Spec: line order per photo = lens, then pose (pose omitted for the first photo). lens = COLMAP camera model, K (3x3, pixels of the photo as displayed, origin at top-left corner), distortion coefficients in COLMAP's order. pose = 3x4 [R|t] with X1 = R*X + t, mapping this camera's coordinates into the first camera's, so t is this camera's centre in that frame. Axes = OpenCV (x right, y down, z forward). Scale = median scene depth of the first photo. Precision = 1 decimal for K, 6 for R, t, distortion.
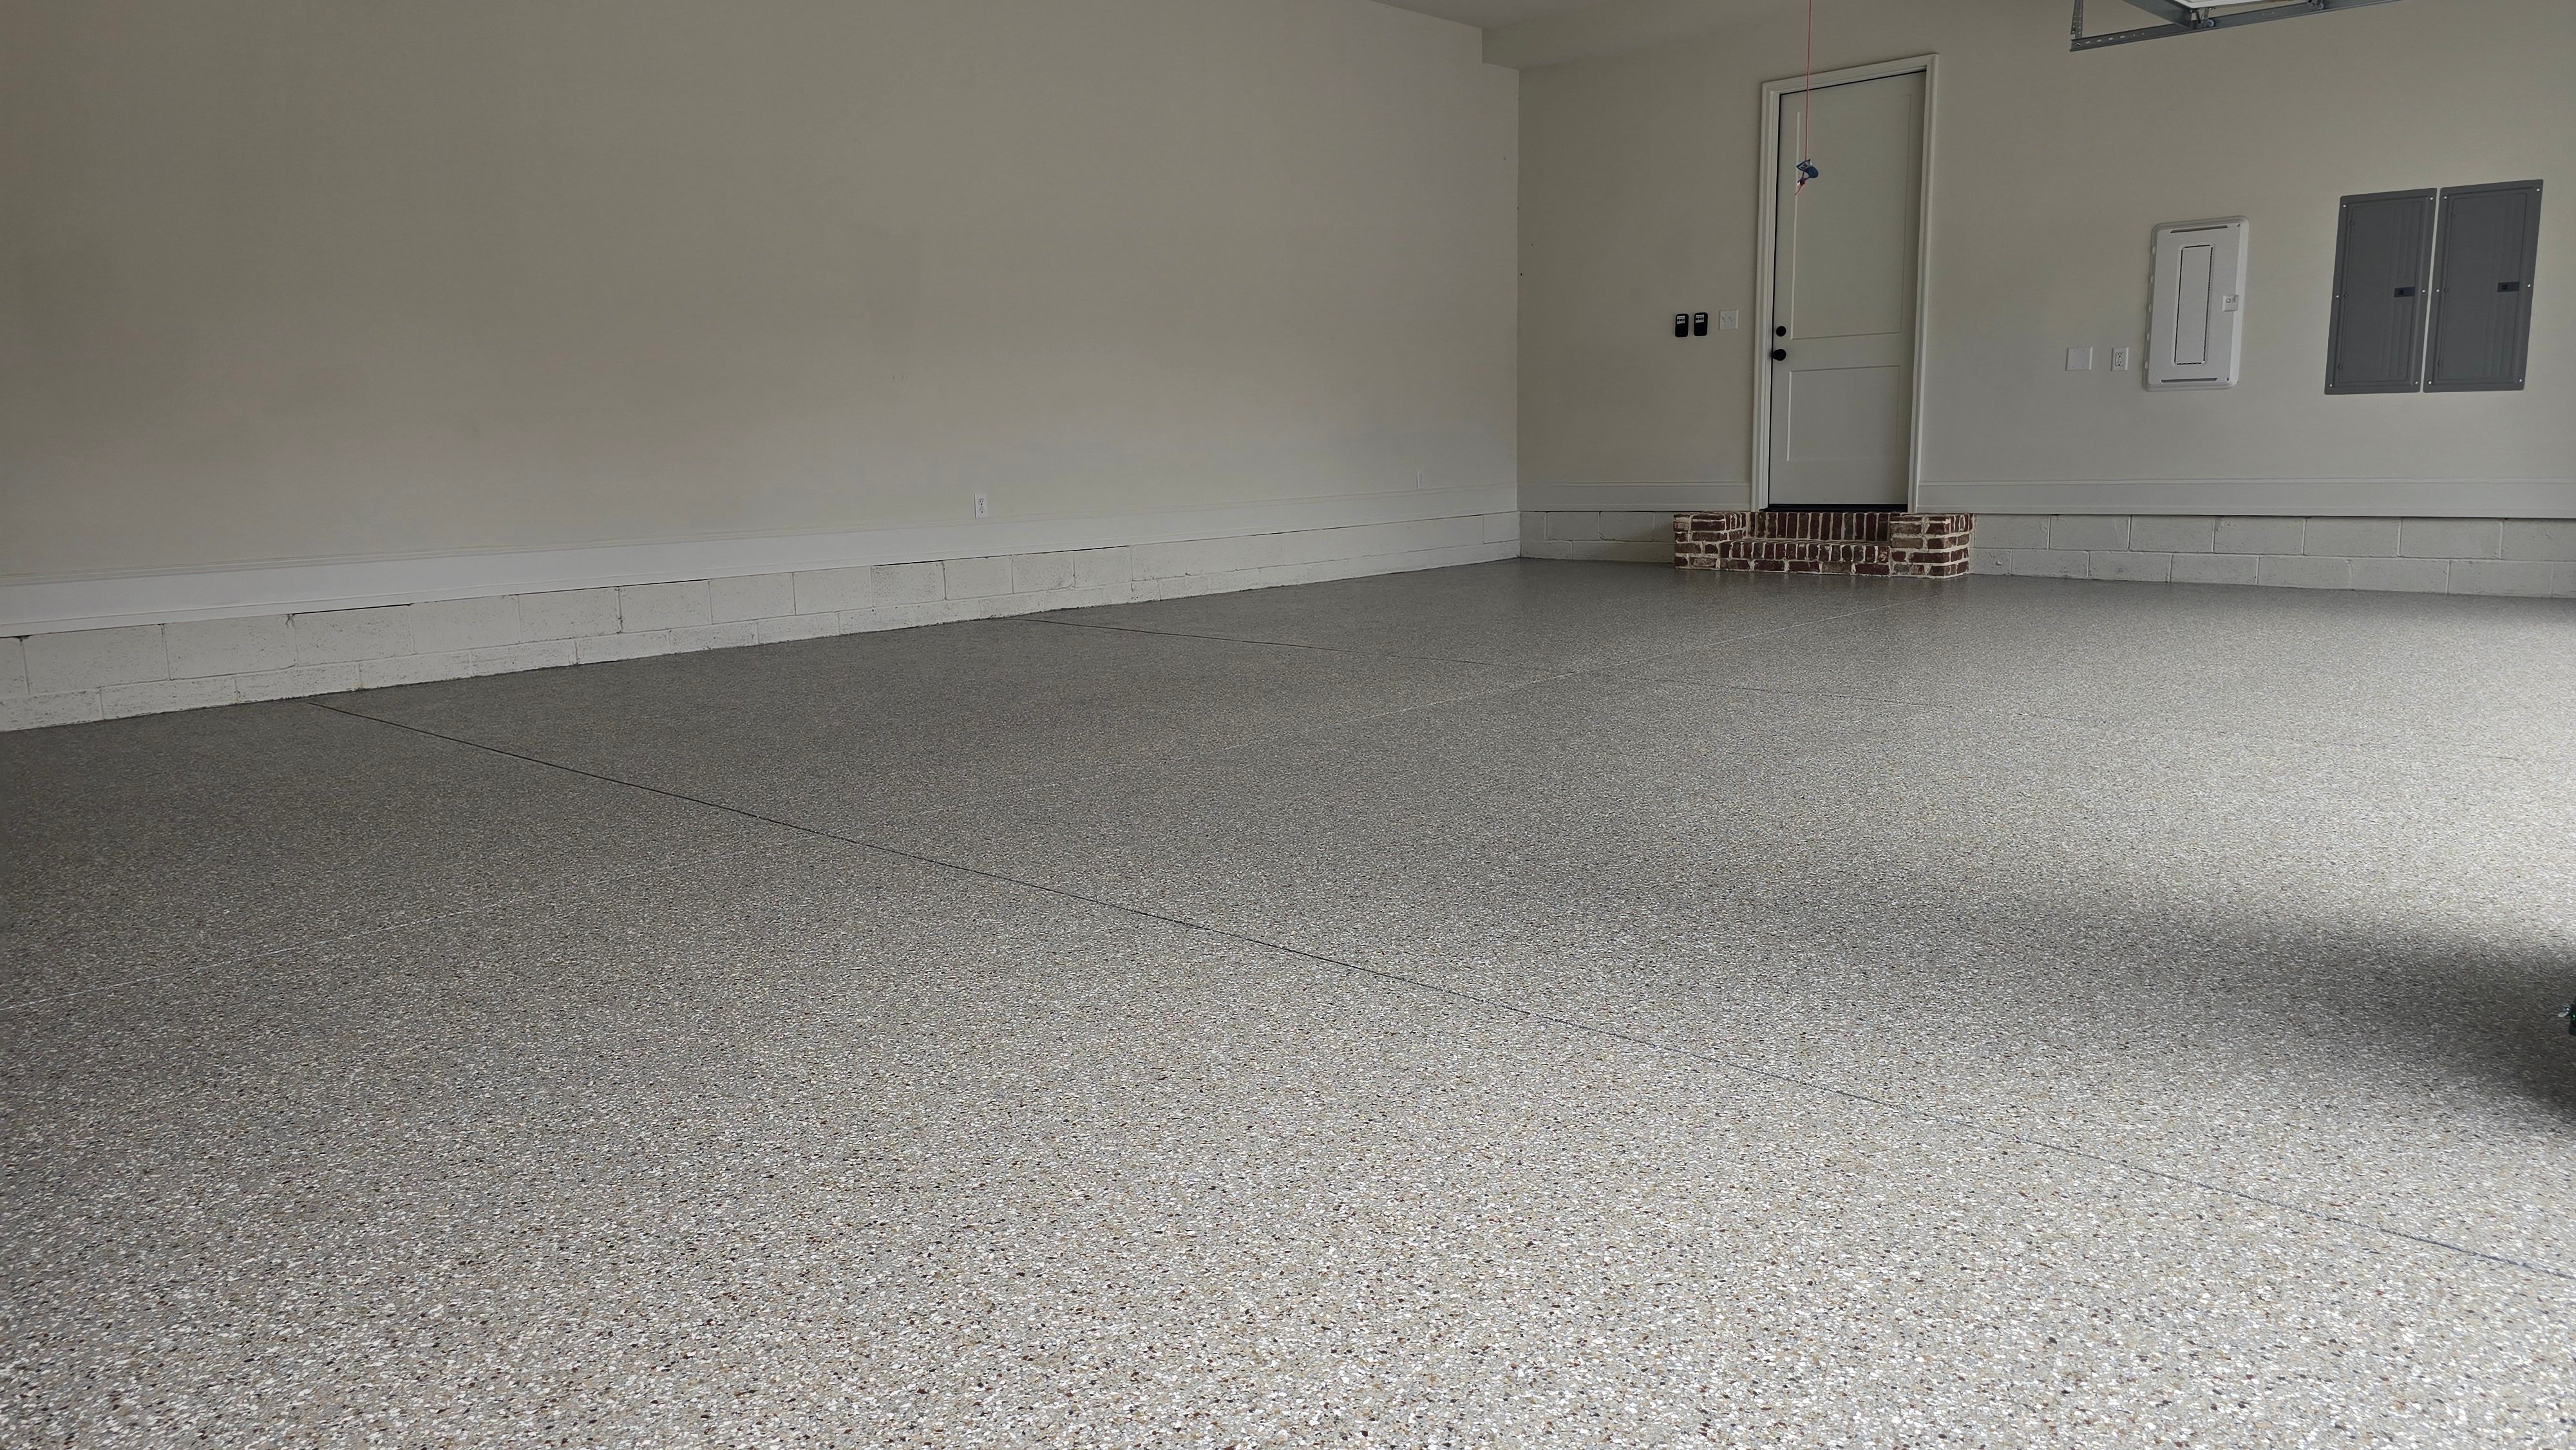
lens RADIAL K [[1707.0, 0, 1256.6], [0, 1707.0, 713.2], [0, 0, 1]] dist [0.052687, -0.056287]
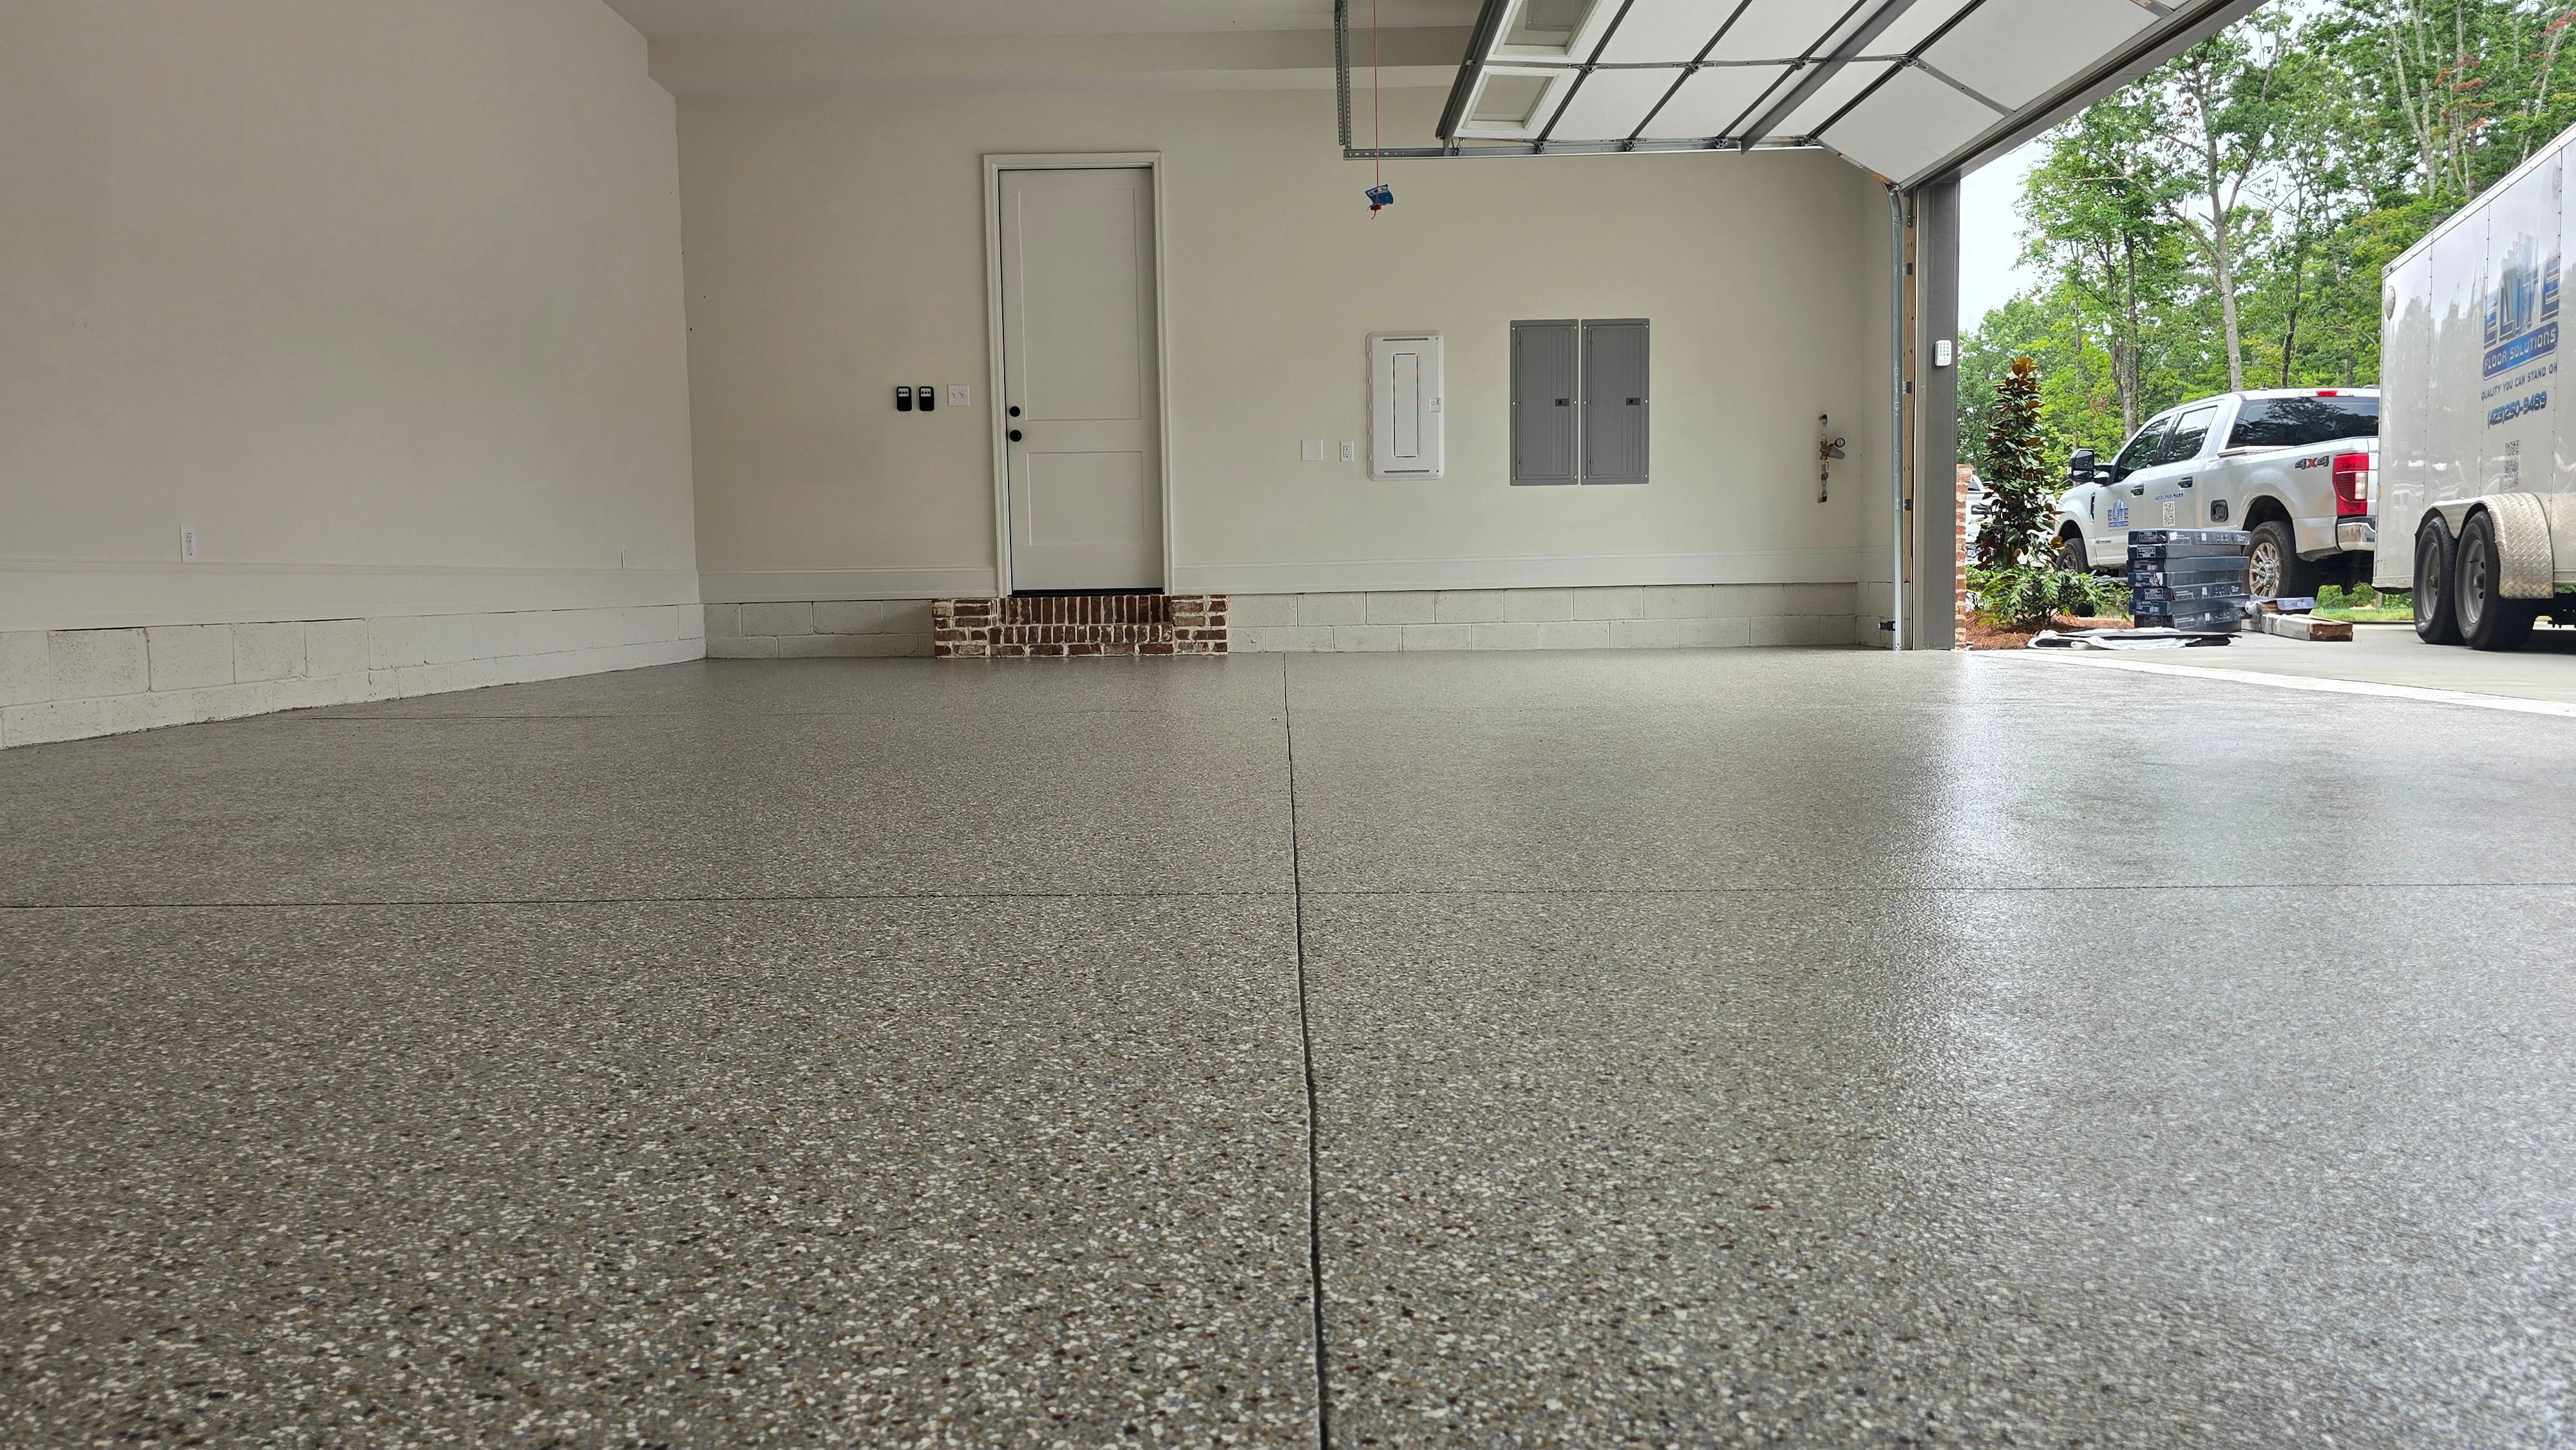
lens RADIAL K [[1707.0, 0, 1270.4], [0, 1707.0, 705.9], [0, 0, 1]] dist [0.052687, -0.056287]
pose [[0.737455, -0.036944, 0.674385, -0.274998], [0.107318, 0.992227, -0.062999, 0.019122], [-0.666816, 0.118833, 0.735687, 0.250490]]
